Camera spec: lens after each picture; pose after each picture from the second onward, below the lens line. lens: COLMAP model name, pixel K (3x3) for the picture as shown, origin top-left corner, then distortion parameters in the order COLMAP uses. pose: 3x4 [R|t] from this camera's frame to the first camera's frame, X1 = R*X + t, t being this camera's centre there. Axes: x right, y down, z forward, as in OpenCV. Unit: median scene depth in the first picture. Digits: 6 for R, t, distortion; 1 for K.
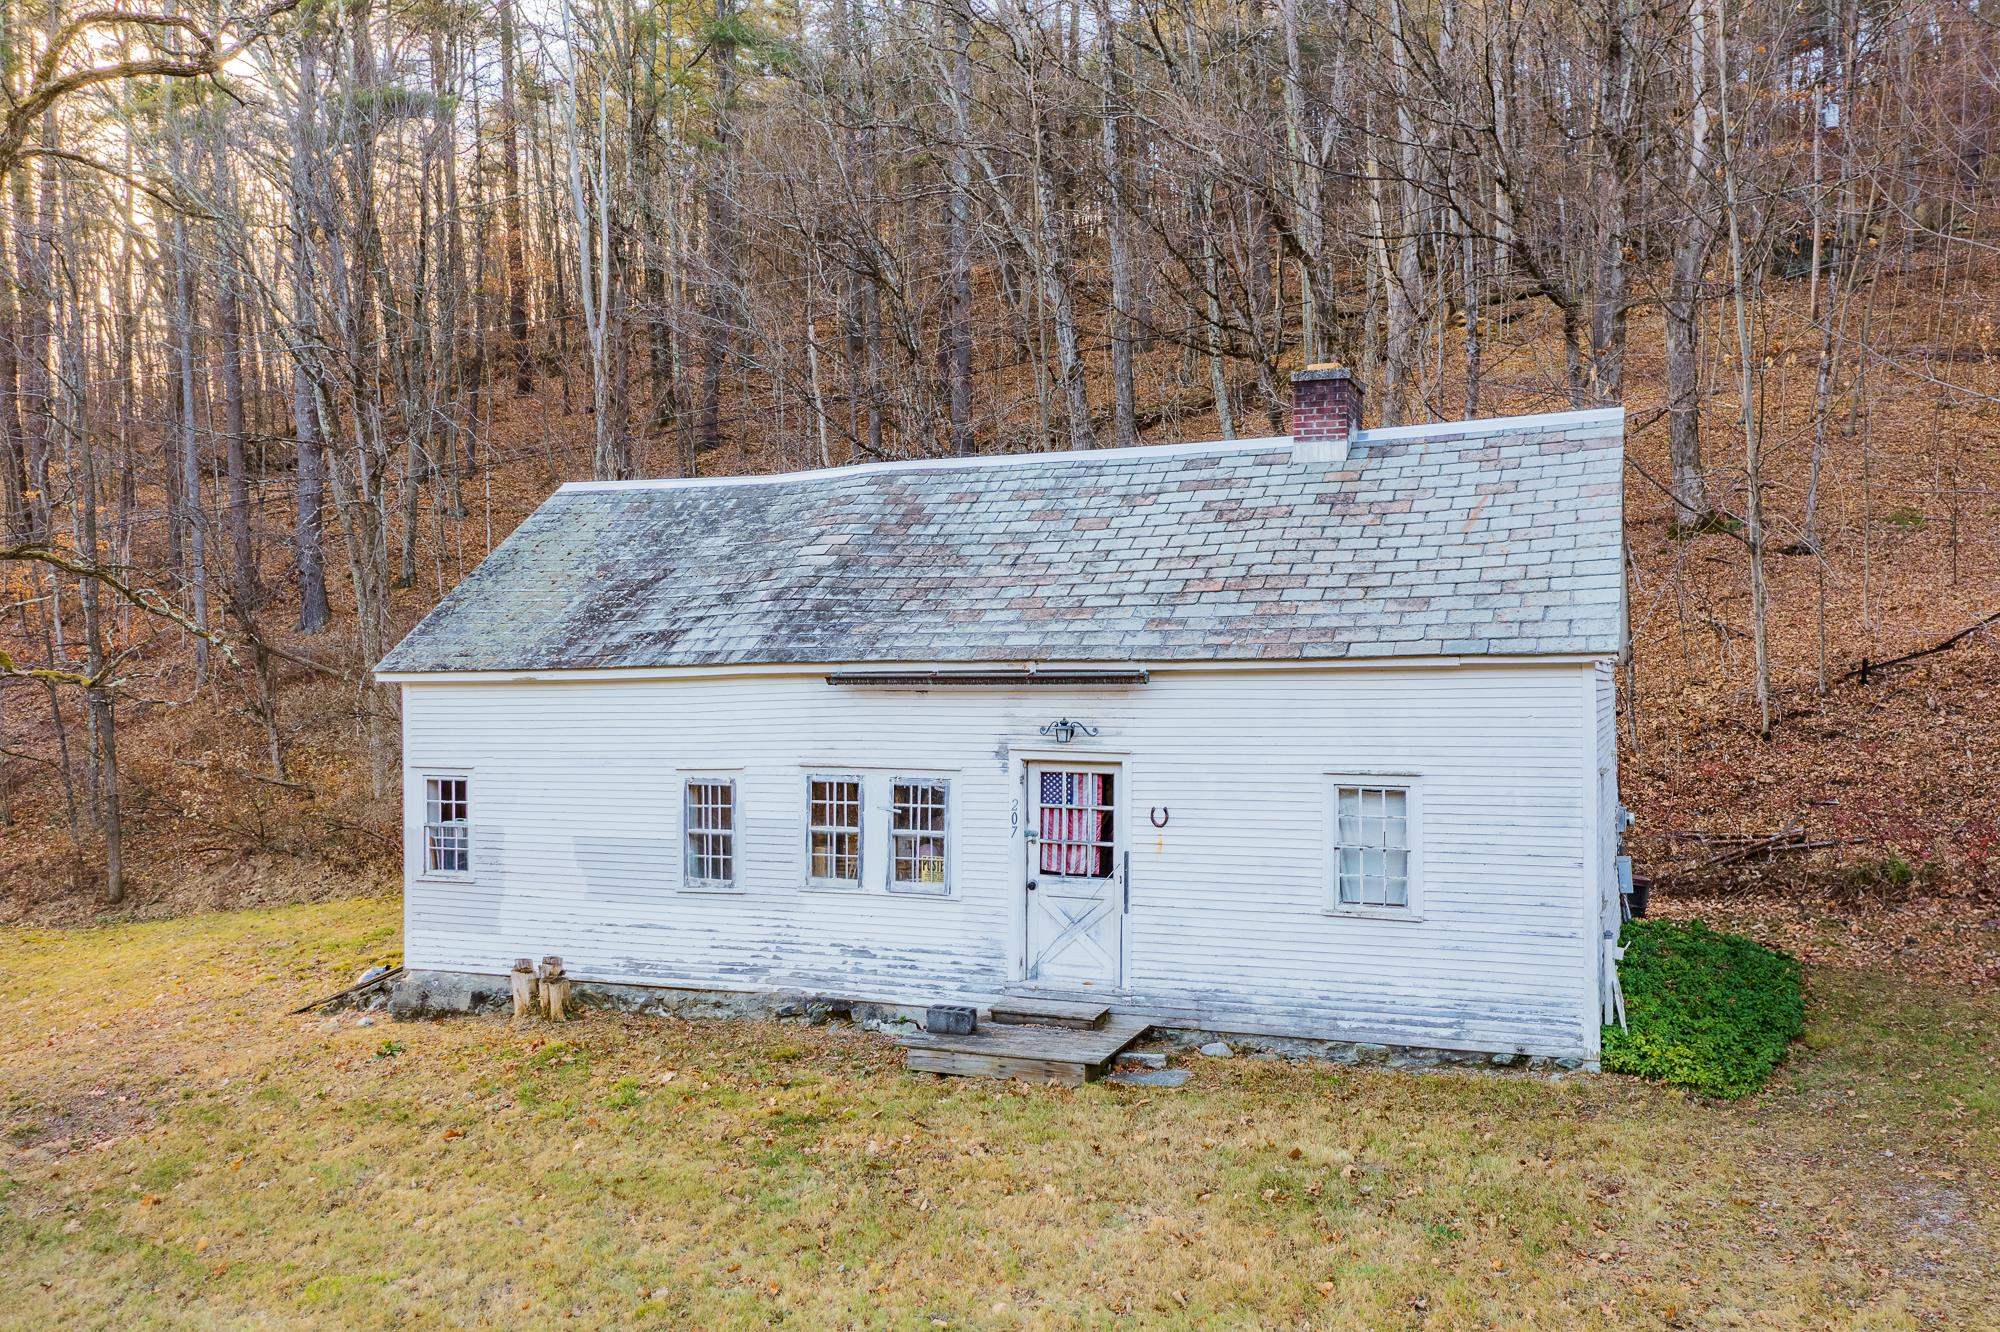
lens RADIAL K [[1626.6, 0, 1002.2], [0, 1626.6, 661.5], [0, 0, 1]] dist [-0.007791, 0.001765]
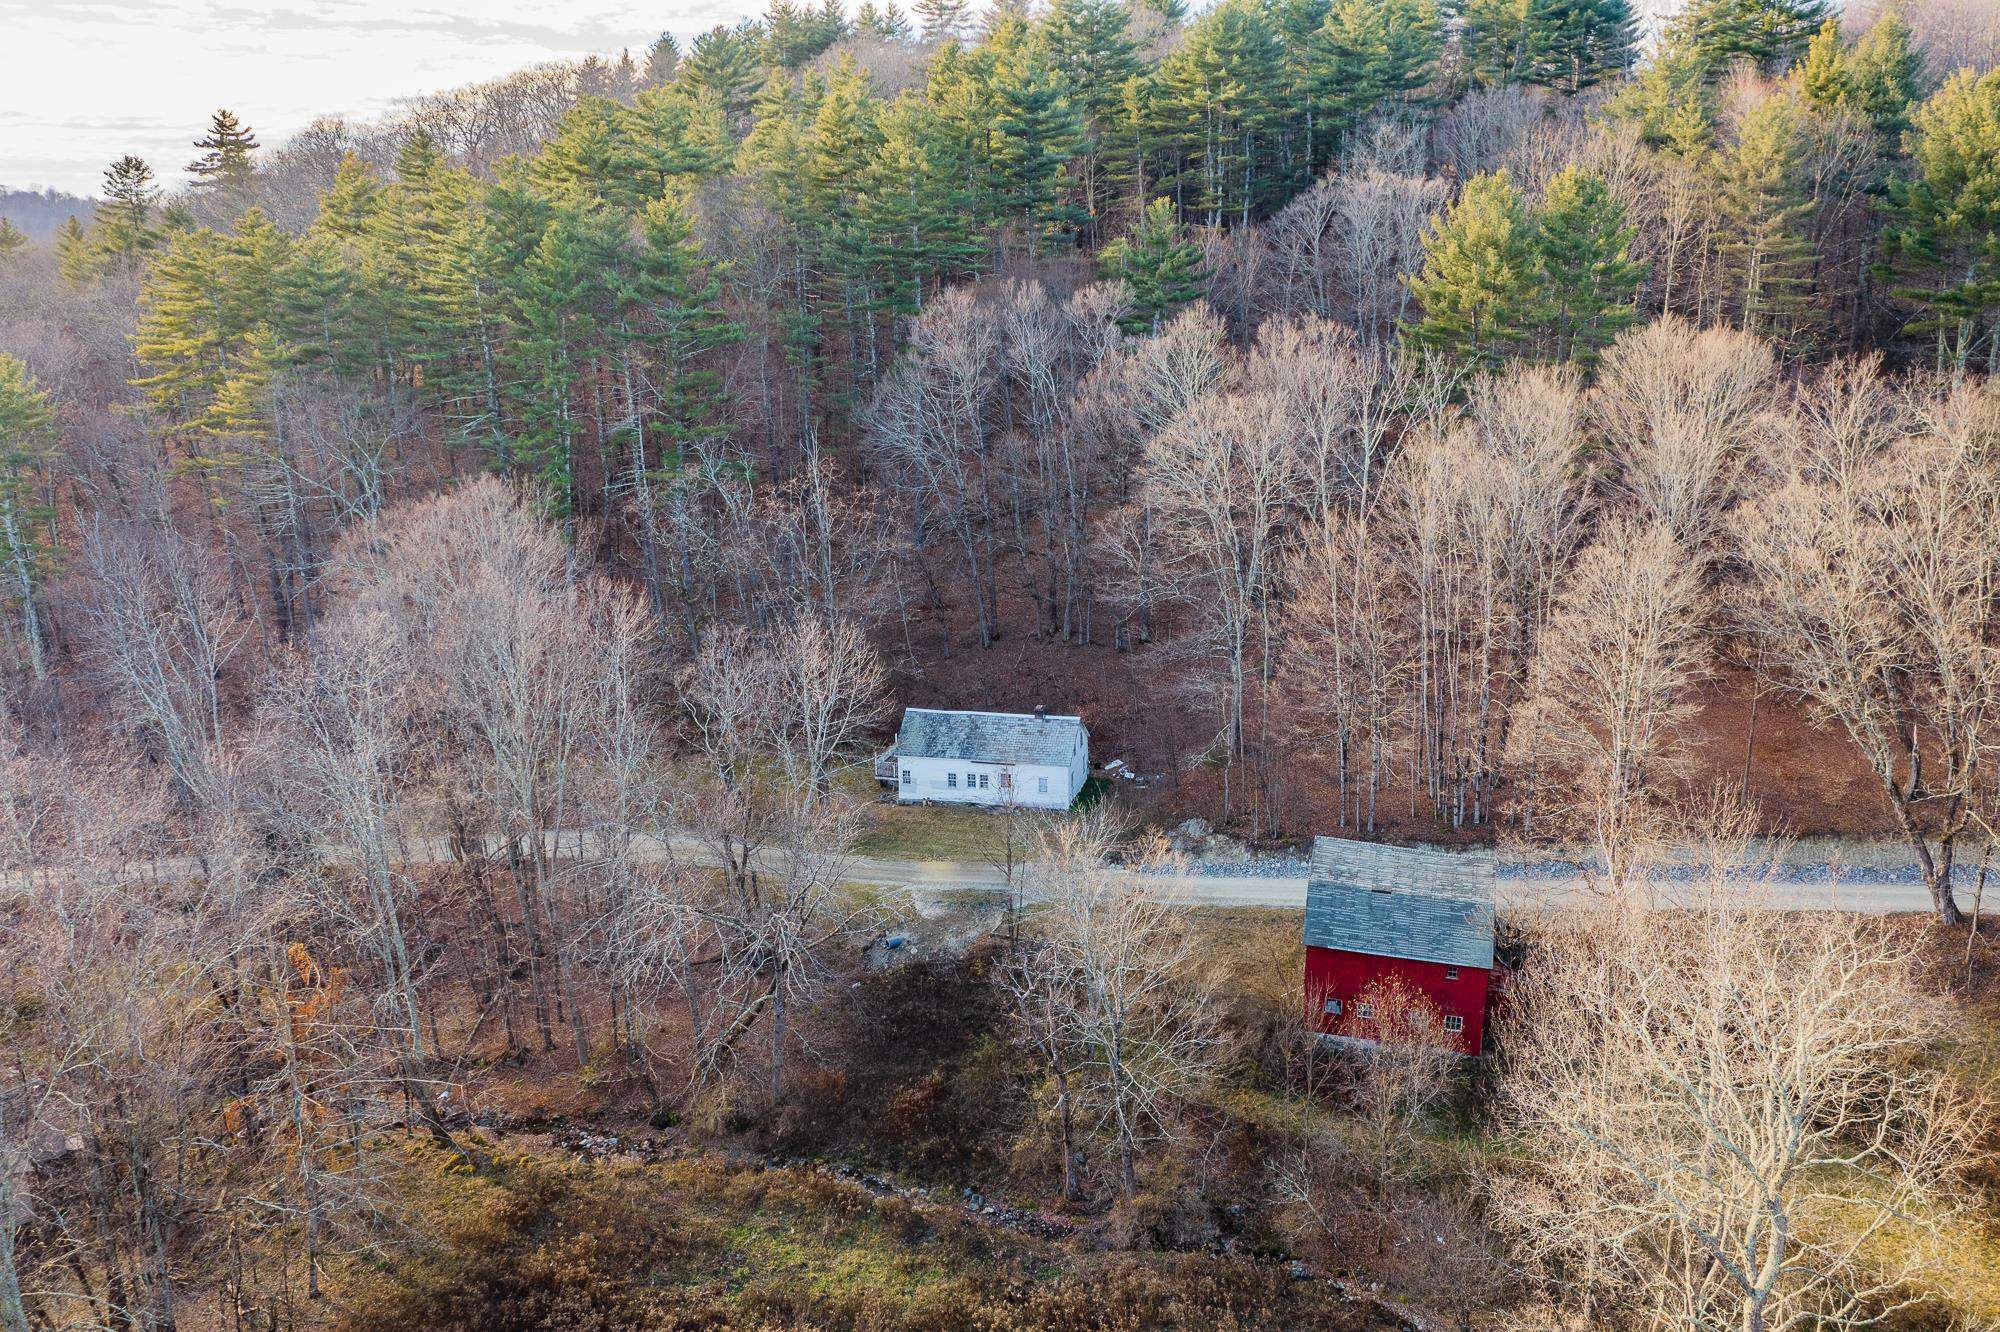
lens RADIAL K [[1626.6, 0, 1004.9], [0, 1626.6, 668.5], [0, 0, 1]] dist [-0.007791, 0.001765]
pose [[0.992477, -0.041744, 0.115093, -0.762630], [0.010784, 0.966231, 0.257452, -2.226122], [-0.121953, -0.254274, 0.959412, -5.793987]]
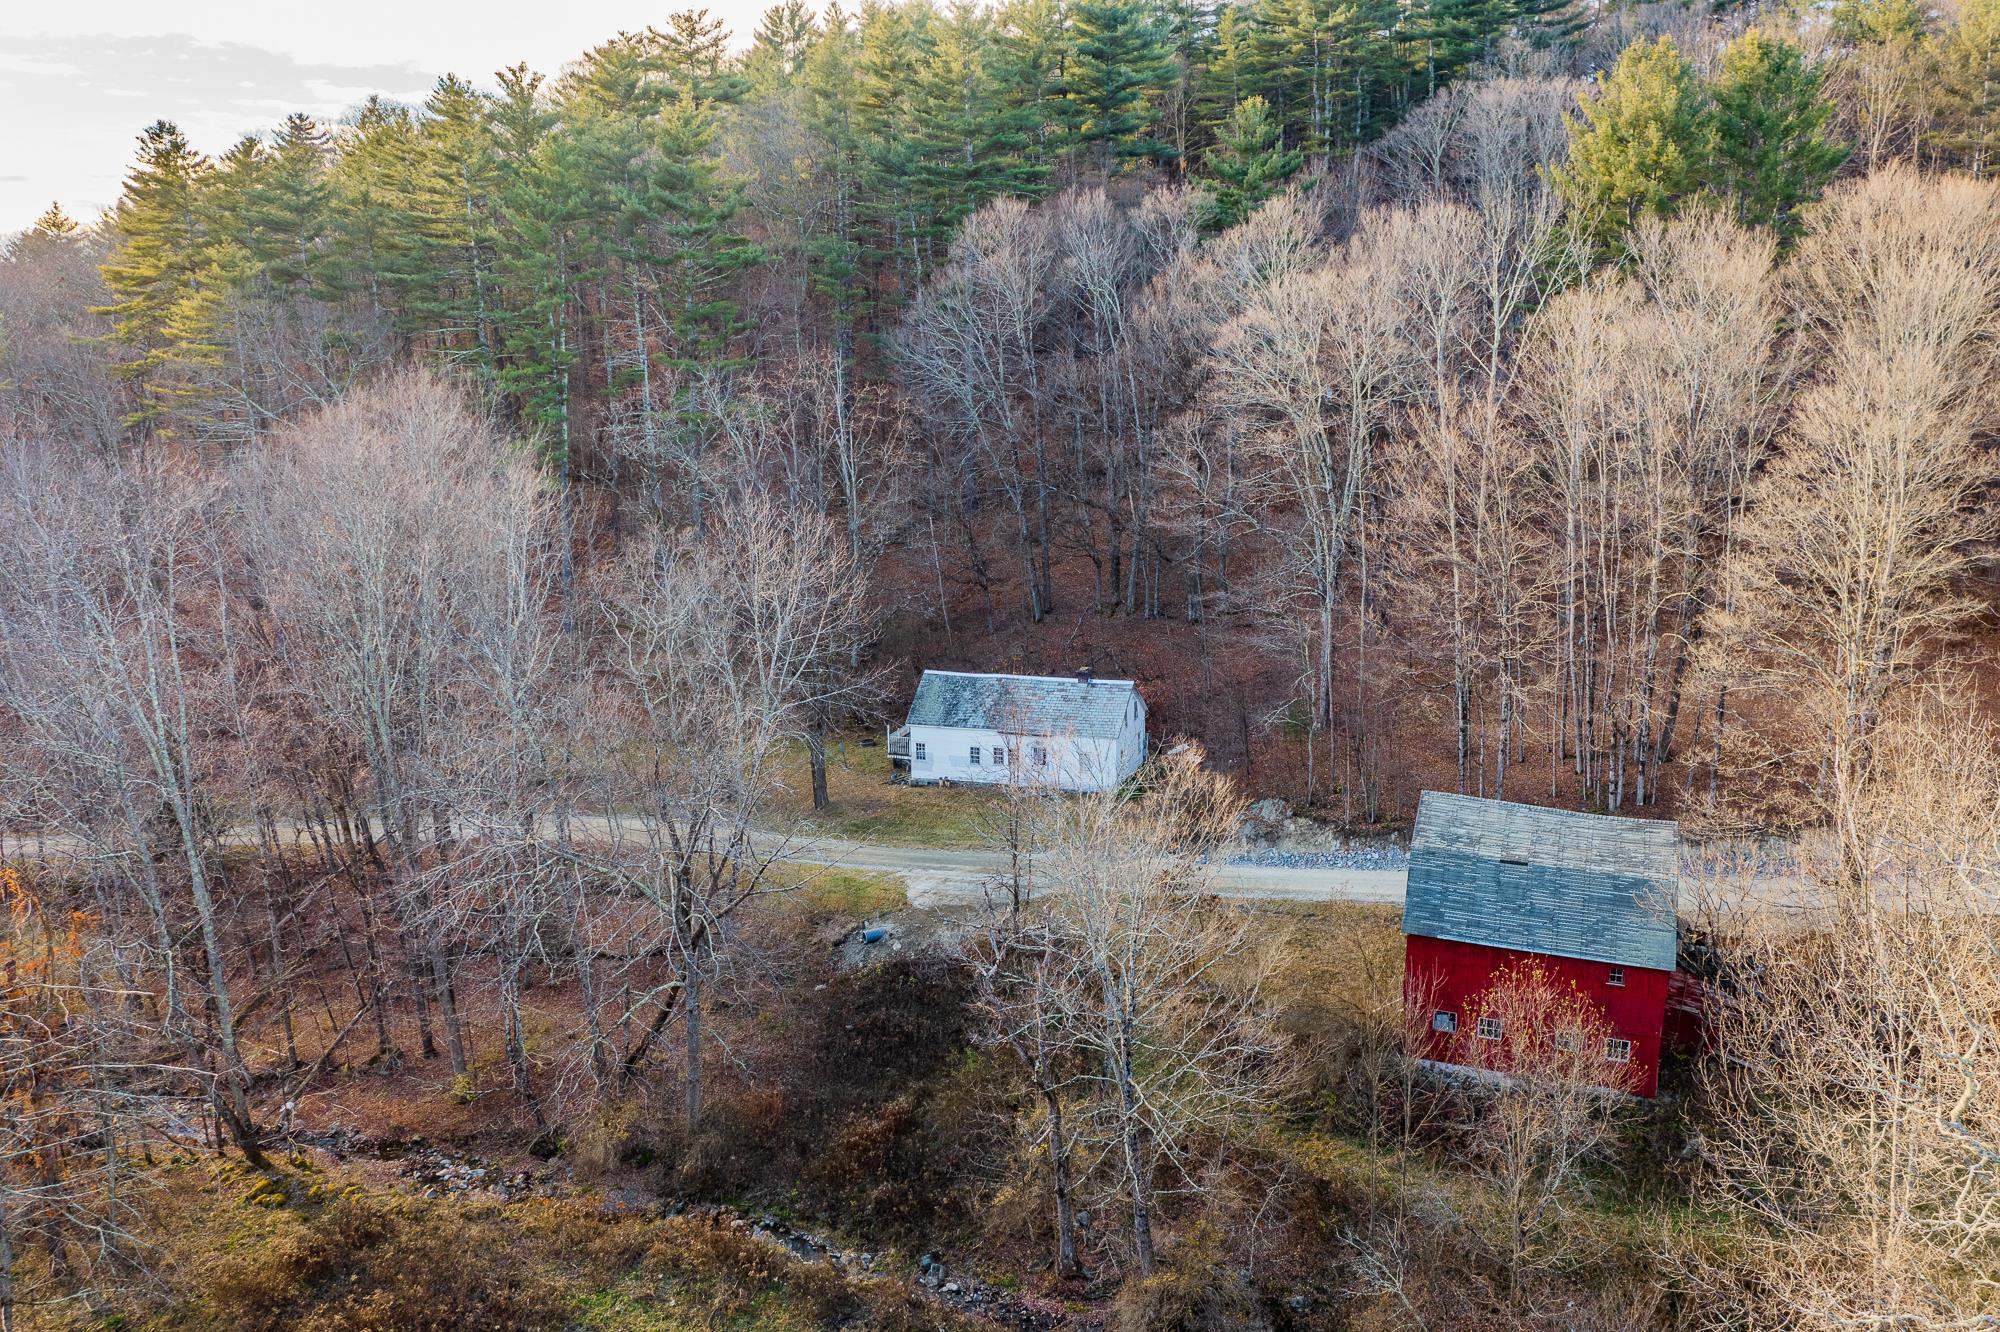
lens RADIAL K [[1626.6, 0, 998.8], [0, 1626.6, 666.1], [0, 0, 1]] dist [-0.007791, 0.001765]
pose [[0.998993, -0.016762, 0.041617, -0.338305], [0.007796, 0.978335, 0.206883, -1.426672], [-0.044183, -0.206351, 0.977480, -4.663623]]
